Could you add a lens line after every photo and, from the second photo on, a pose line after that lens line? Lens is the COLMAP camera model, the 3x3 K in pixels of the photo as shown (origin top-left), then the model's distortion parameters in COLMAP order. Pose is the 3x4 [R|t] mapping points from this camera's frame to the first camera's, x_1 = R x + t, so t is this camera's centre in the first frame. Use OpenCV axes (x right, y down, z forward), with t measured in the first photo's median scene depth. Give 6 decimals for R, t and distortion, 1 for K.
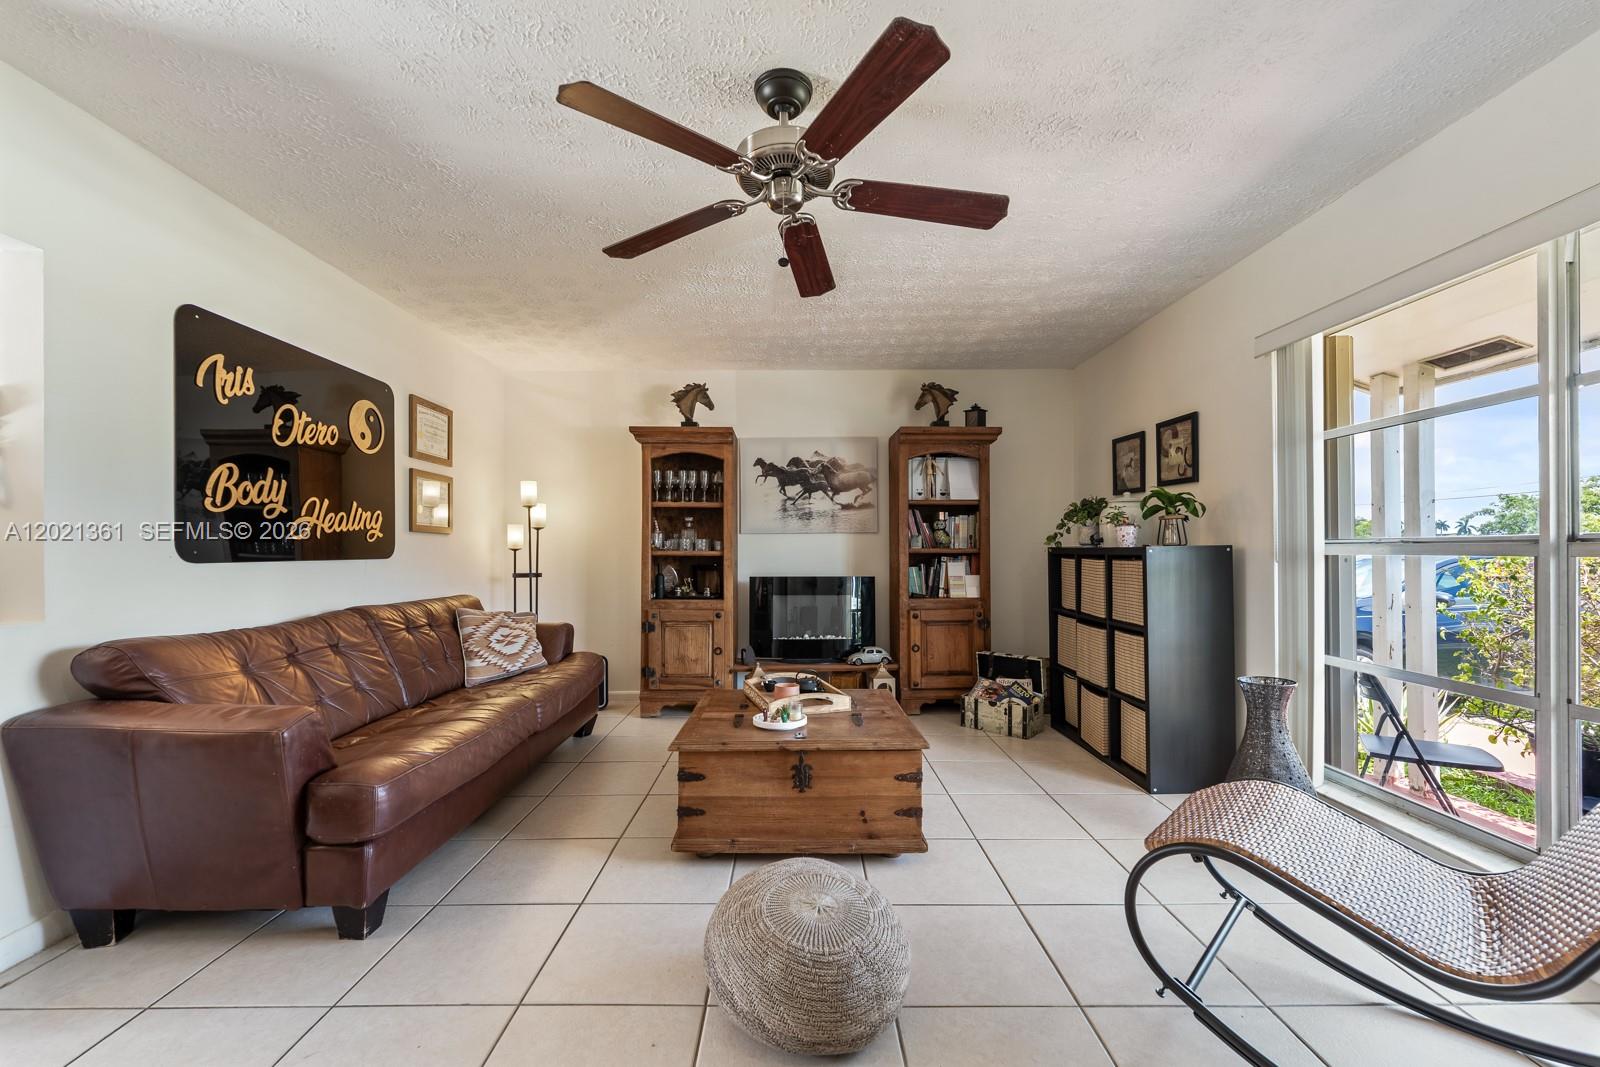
lens RADIAL K [[649.7, 0, 795.8], [0, 649.7, 545.4], [0, 0, 1]] dist [0.000626, 0.000059]
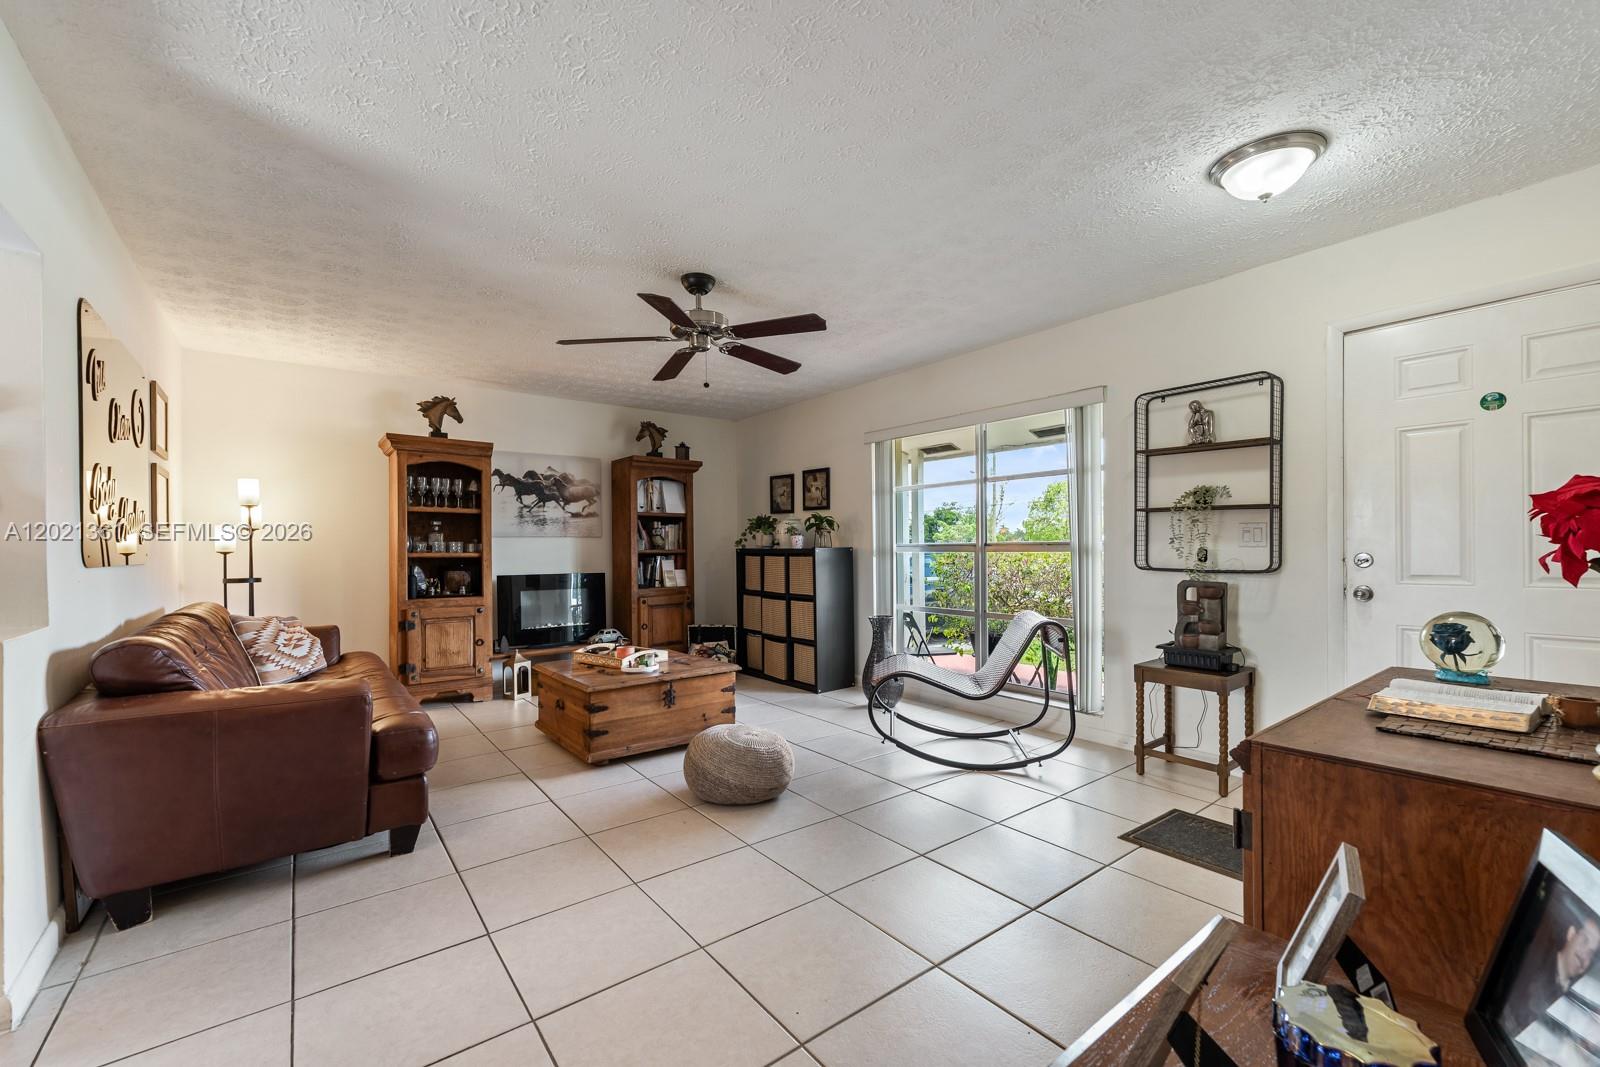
lens RADIAL K [[649.7, 0, 795.8], [0, 649.7, 545.4], [0, 0, 1]] dist [0.000626, 0.000059]
pose [[0.793448, 0.000095, 0.608639, -0.364181], [0.000966, 0.999999, -0.001416, -0.001896], [-0.608638, 0.001712, 0.793446, -0.214632]]
